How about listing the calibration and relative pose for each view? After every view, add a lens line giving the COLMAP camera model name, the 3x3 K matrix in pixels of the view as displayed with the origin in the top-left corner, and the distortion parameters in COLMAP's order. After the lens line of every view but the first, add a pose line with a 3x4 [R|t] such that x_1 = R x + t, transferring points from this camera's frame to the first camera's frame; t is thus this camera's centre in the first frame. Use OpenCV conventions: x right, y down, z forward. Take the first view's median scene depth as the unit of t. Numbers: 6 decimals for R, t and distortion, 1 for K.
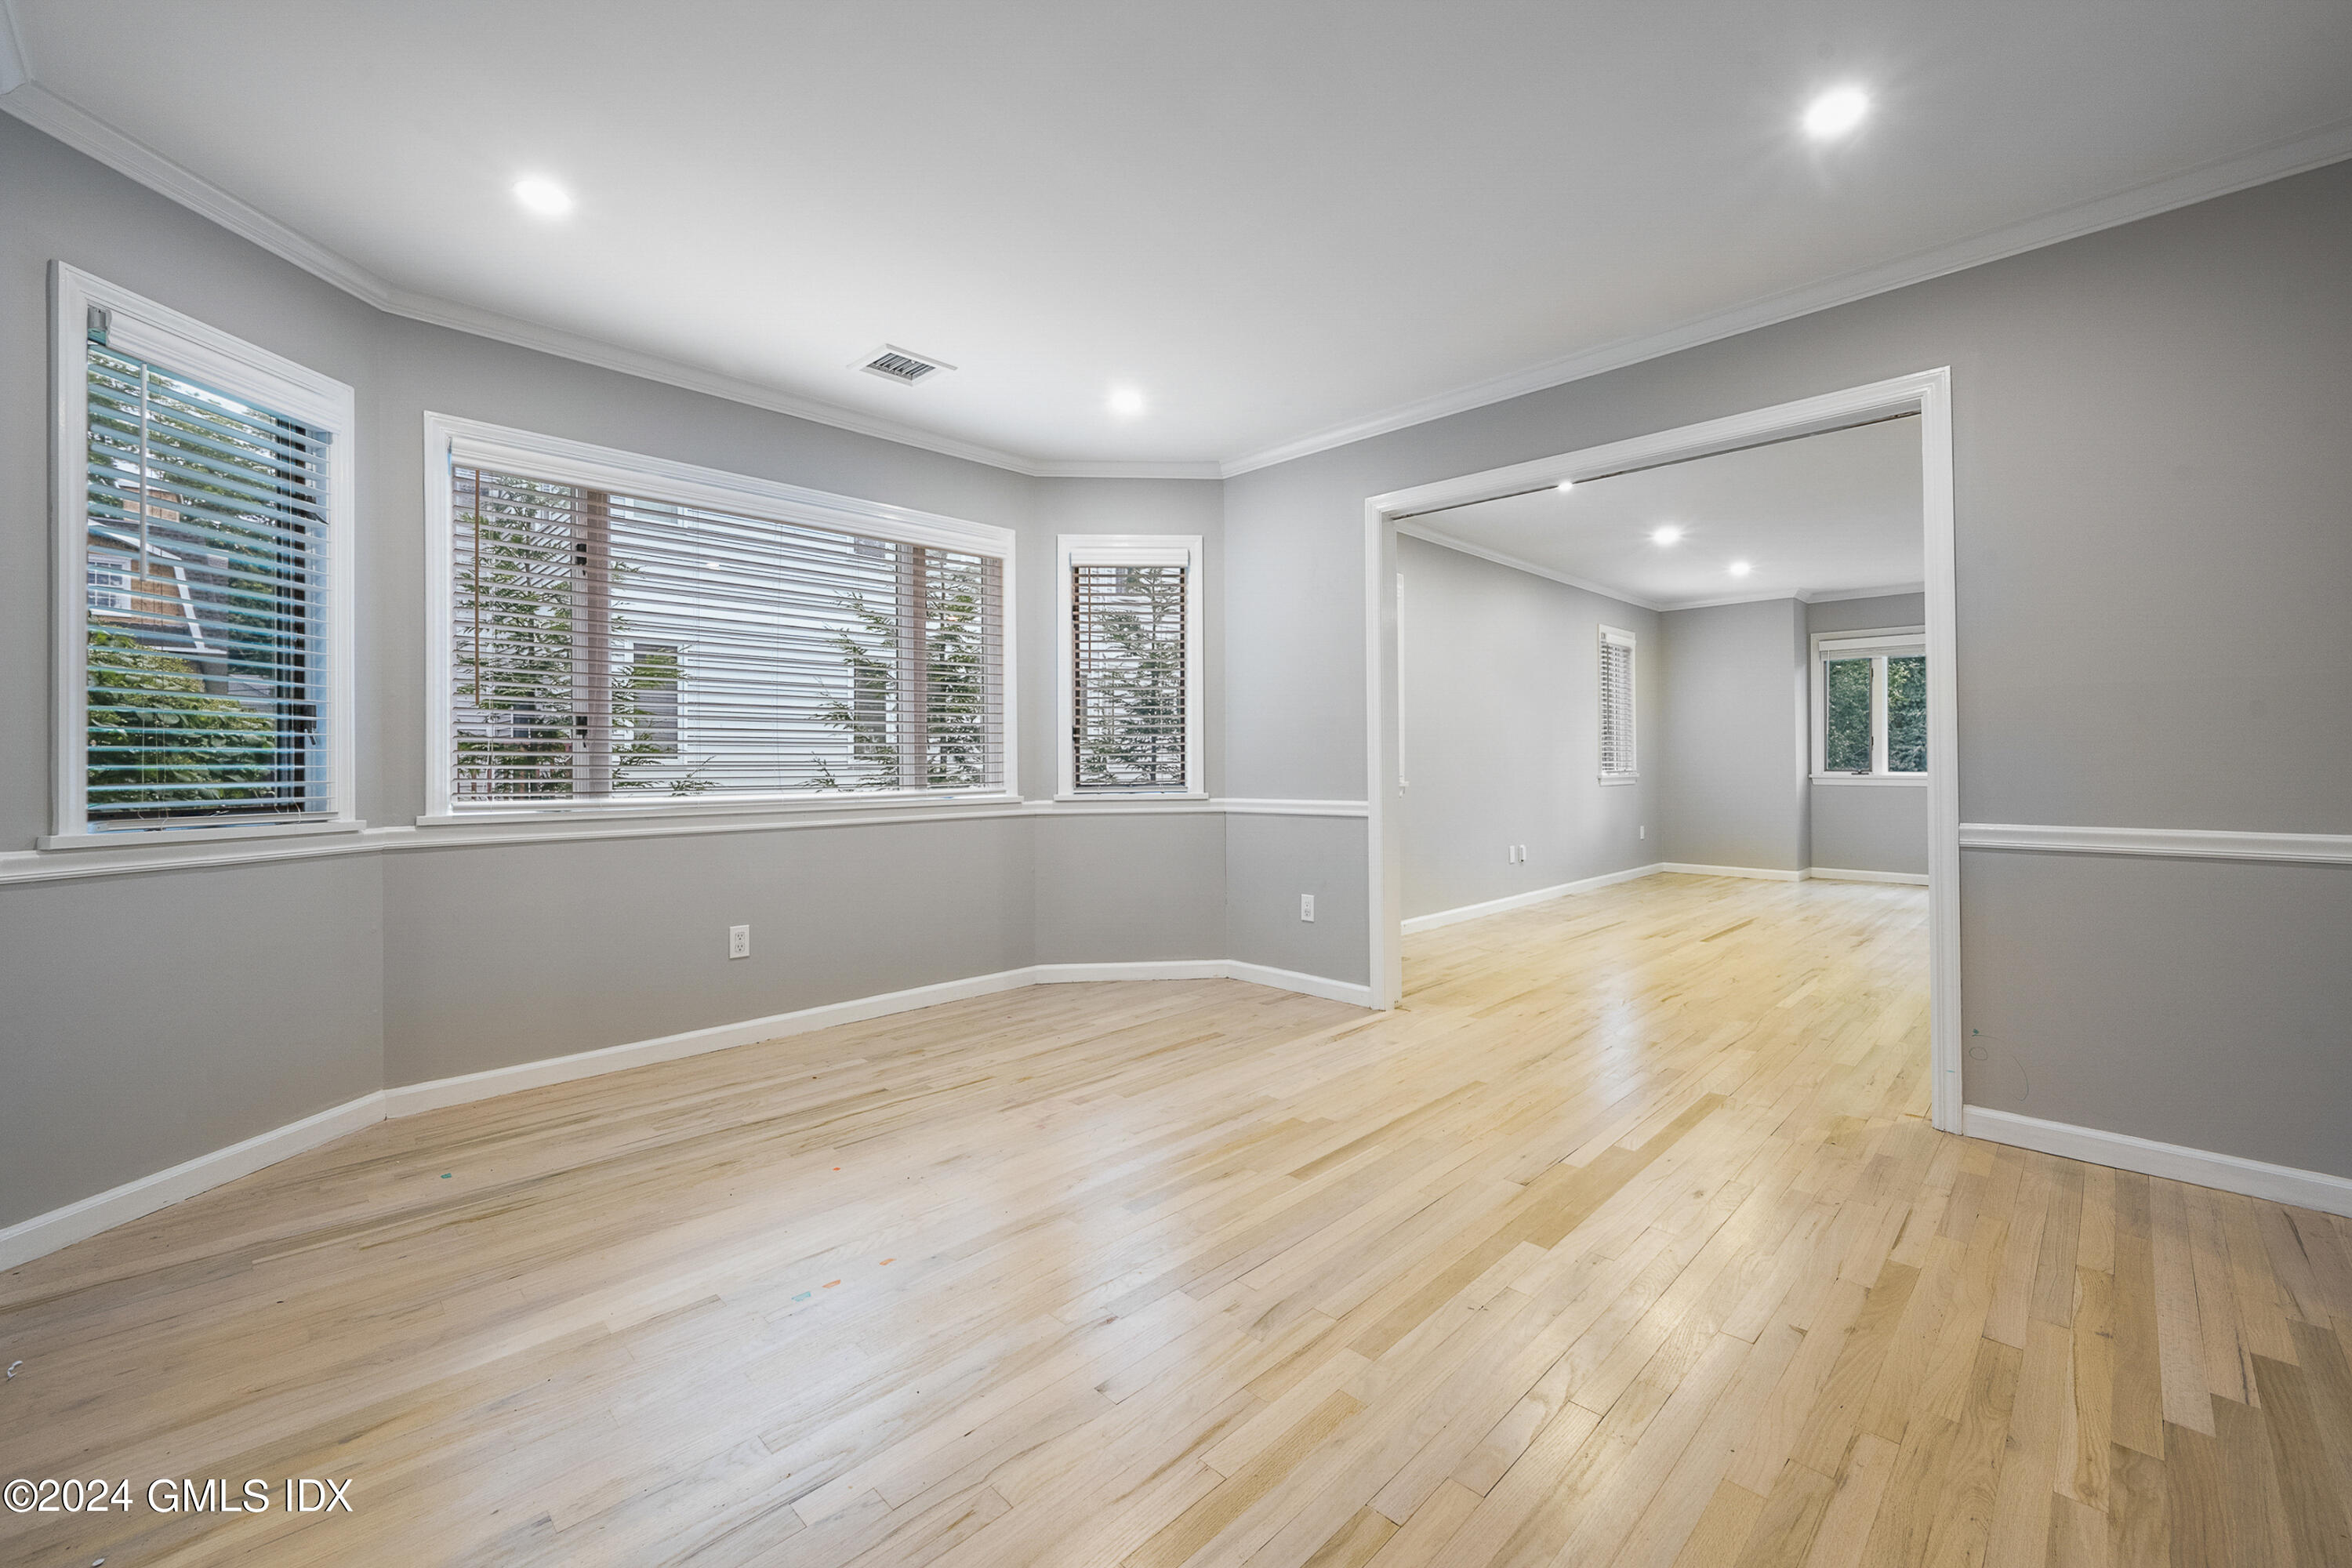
lens RADIAL K [[985.6, 0, 1181.3], [0, 985.6, 757.4], [0, 0, 1]] dist [0.001243, 0.000027]
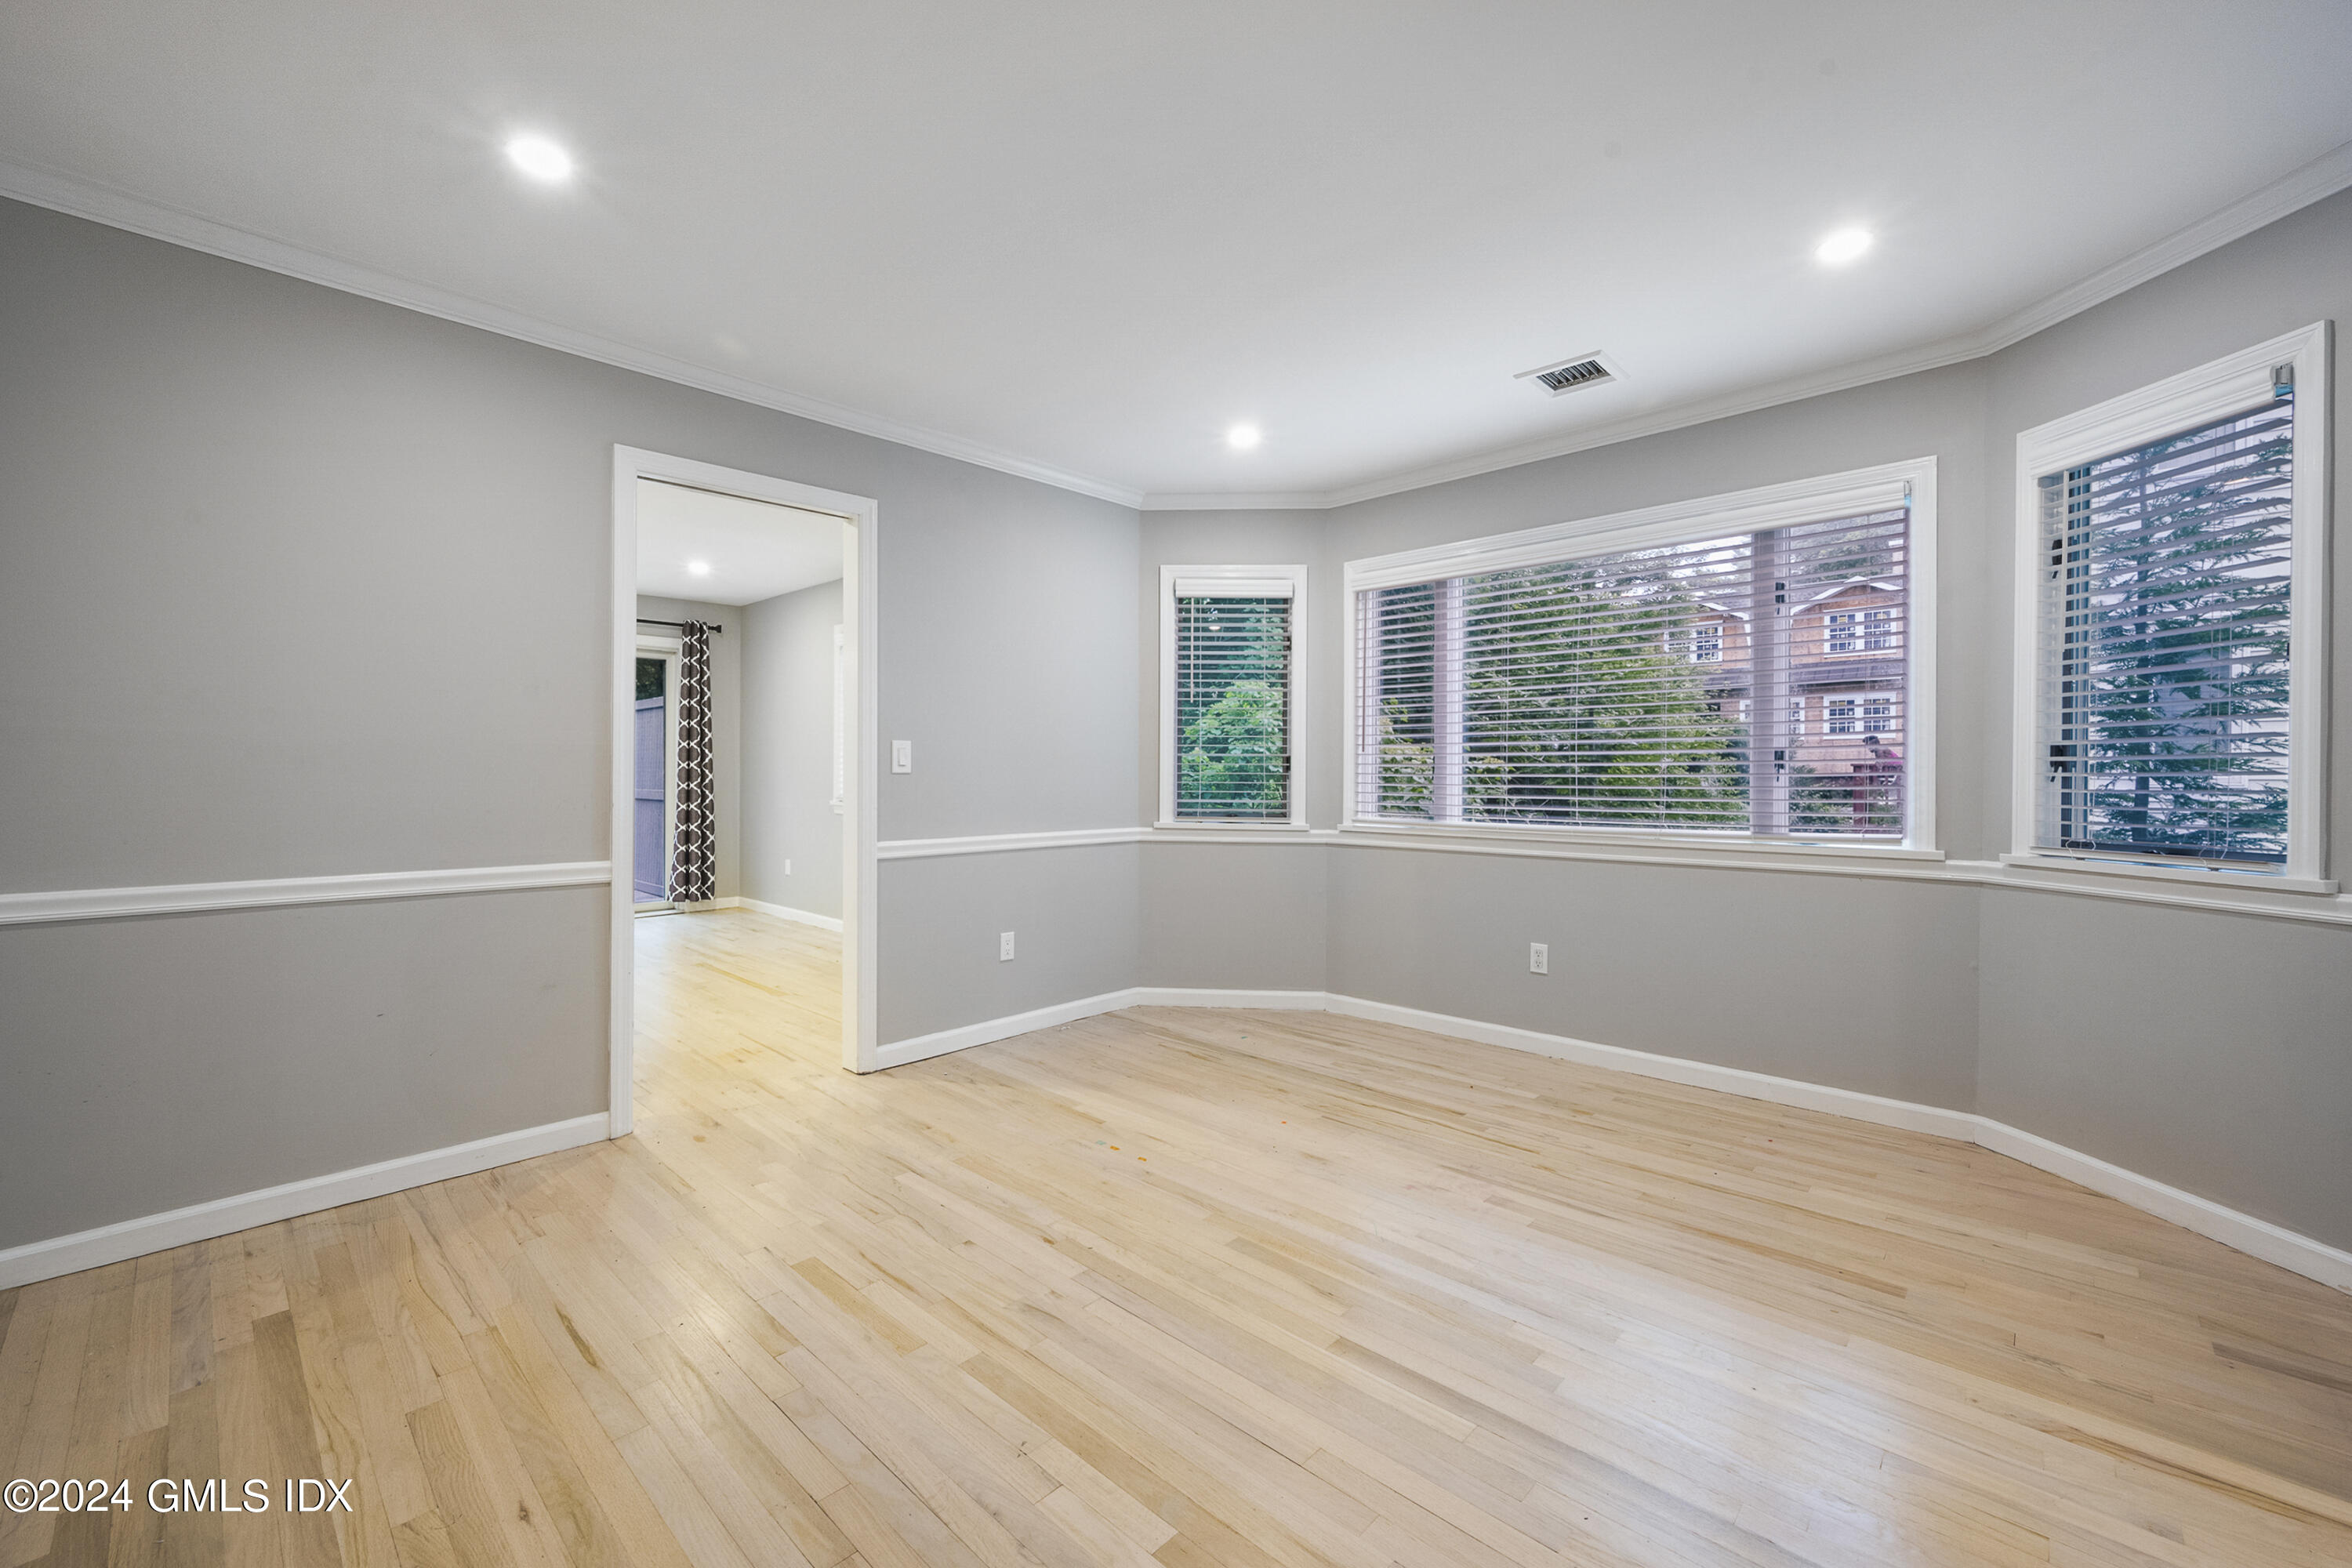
lens RADIAL K [[961.3, 0, 1176.3], [0, 961.3, 768.5], [0, 0, 1]] dist [-0.000034, 0.000022]
pose [[-0.000605, -0.000858, -0.999999, 0.772976], [0.005983, 0.999982, -0.000862, -0.029695], [0.999982, -0.005983, -0.000600, 0.763376]]
